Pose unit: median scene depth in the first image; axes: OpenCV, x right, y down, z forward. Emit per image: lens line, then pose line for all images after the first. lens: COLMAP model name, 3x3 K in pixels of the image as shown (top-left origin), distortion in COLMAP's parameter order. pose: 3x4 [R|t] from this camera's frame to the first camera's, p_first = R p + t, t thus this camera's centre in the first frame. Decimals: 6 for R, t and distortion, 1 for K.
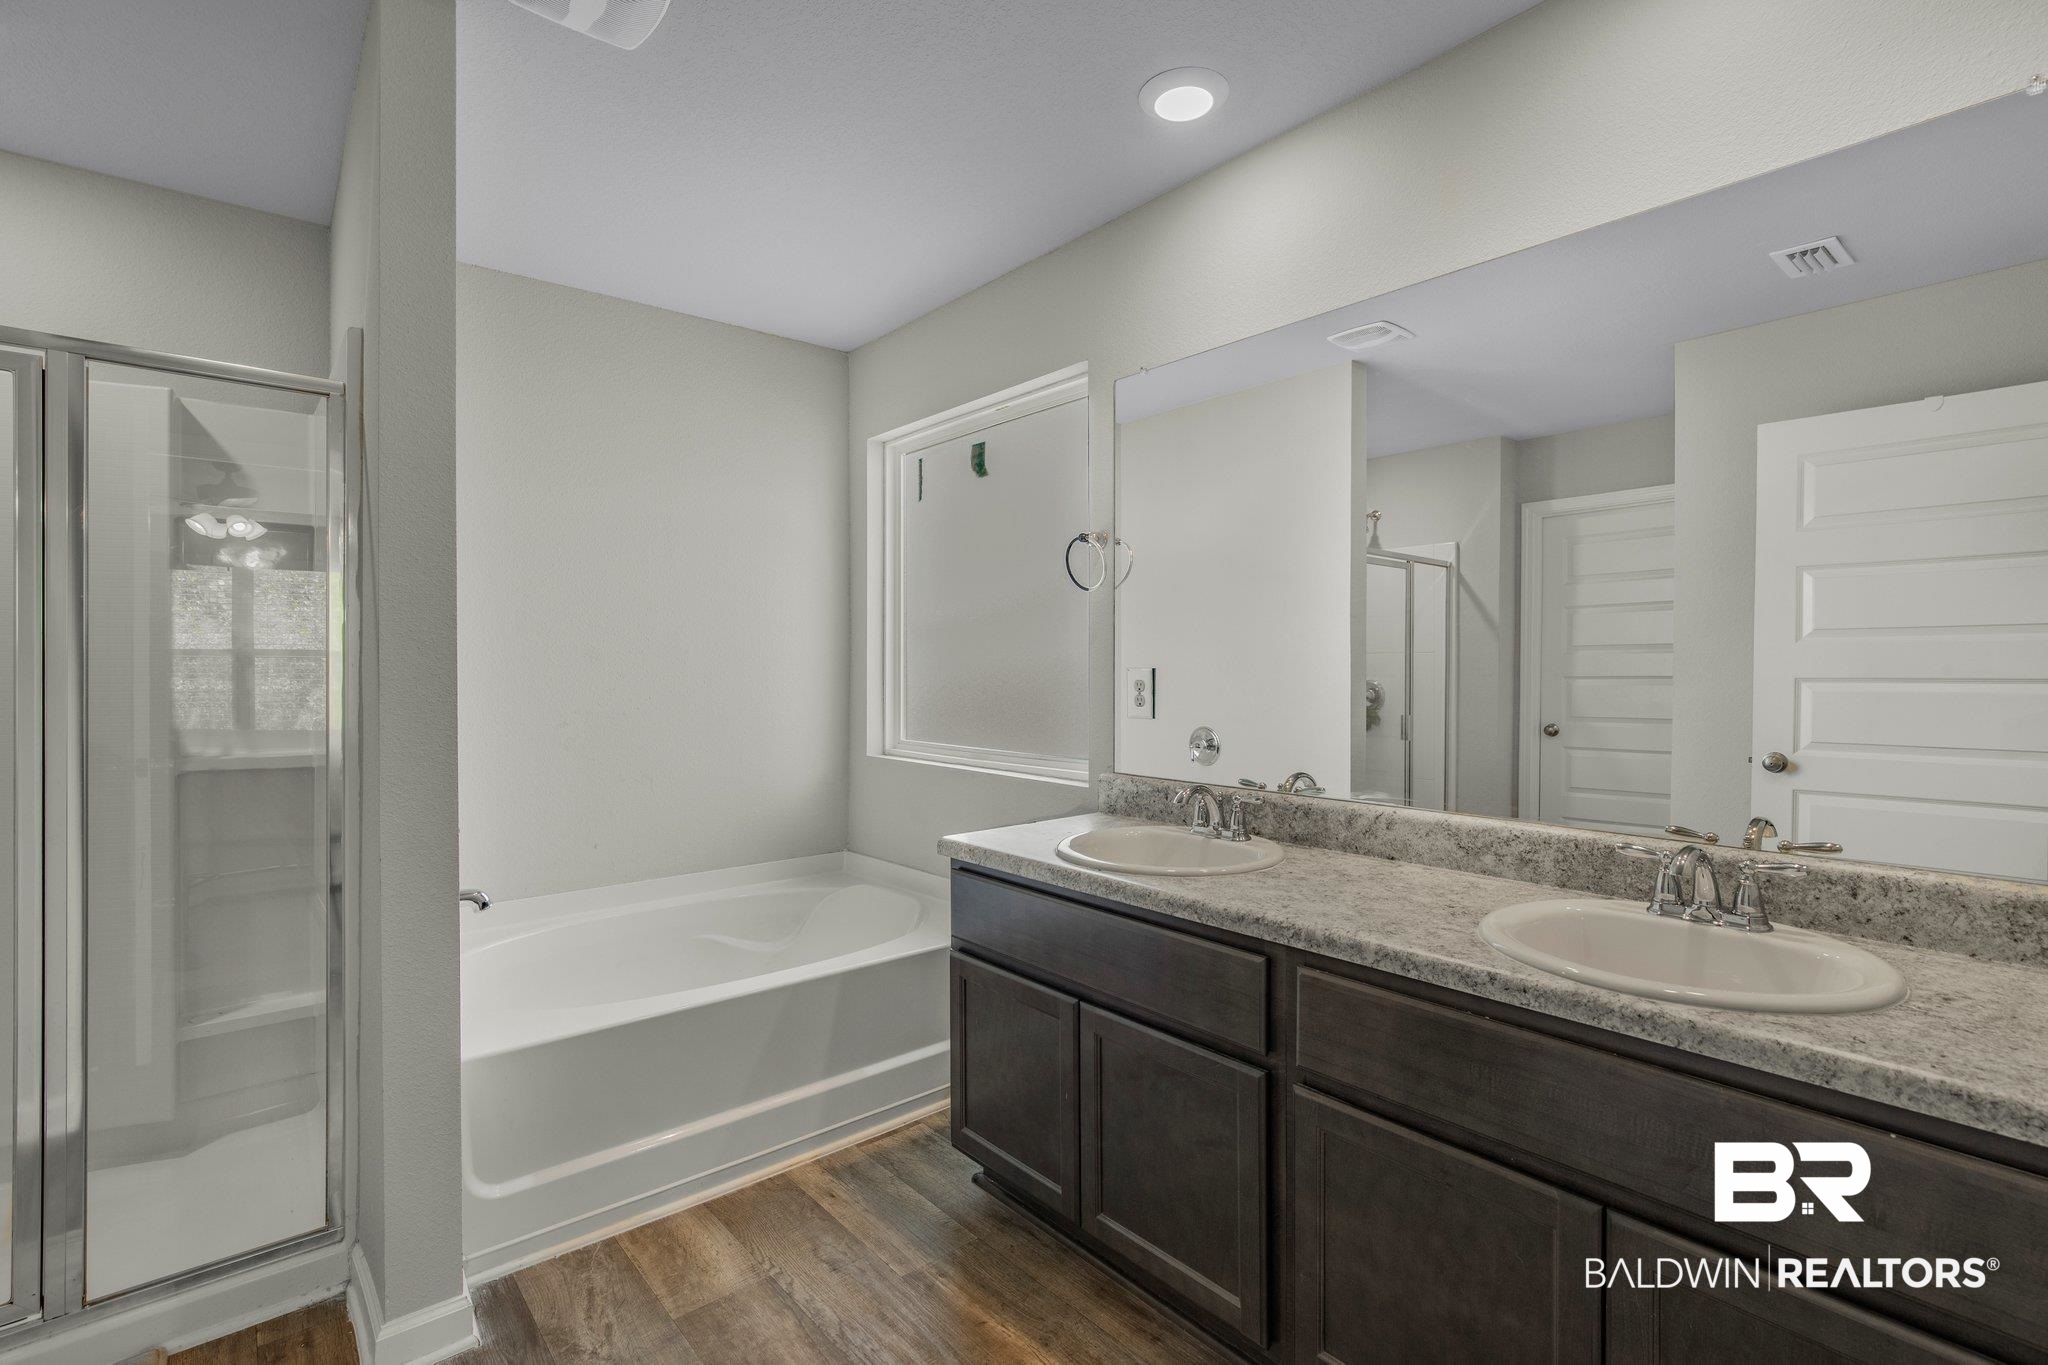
lens RADIAL K [[953.9, 0, 1030.7], [0, 953.9, 669.7], [0, 0, 1]] dist [-0.001355, 0.000707]
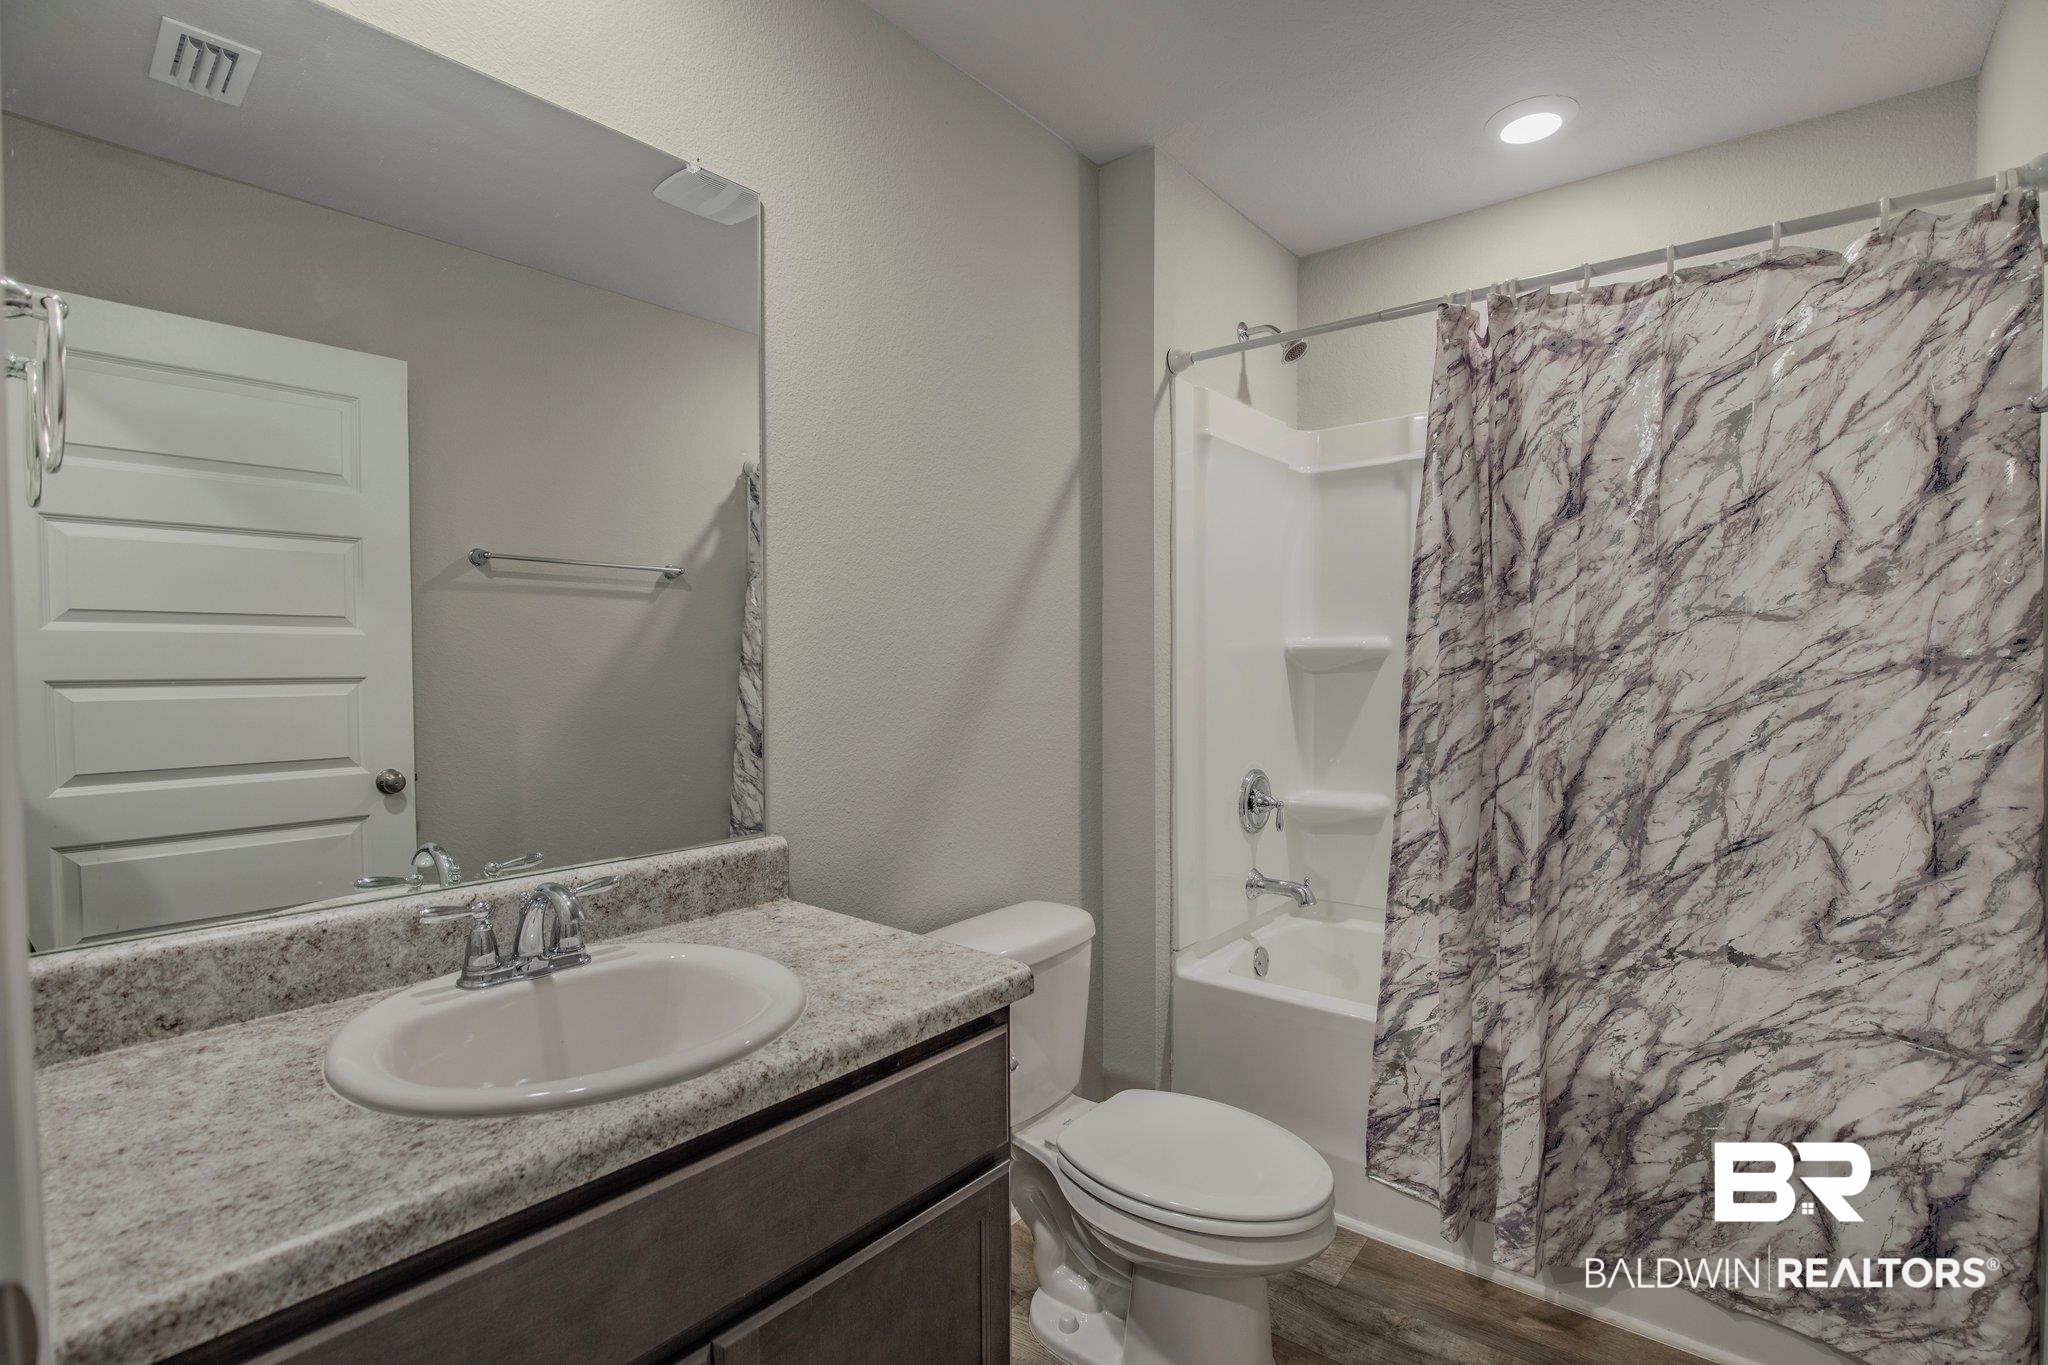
lens RADIAL K [[953.9, 0, 1030.7], [0, 953.9, 669.7], [0, 0, 1]] dist [-0.001355, 0.000707]
pose [[-0.169879, -0.002609, 0.985462, -0.343096], [0.002572, 0.999992, 0.003090, 0.000387], [-0.985462, 0.003060, -0.169871, 0.815326]]
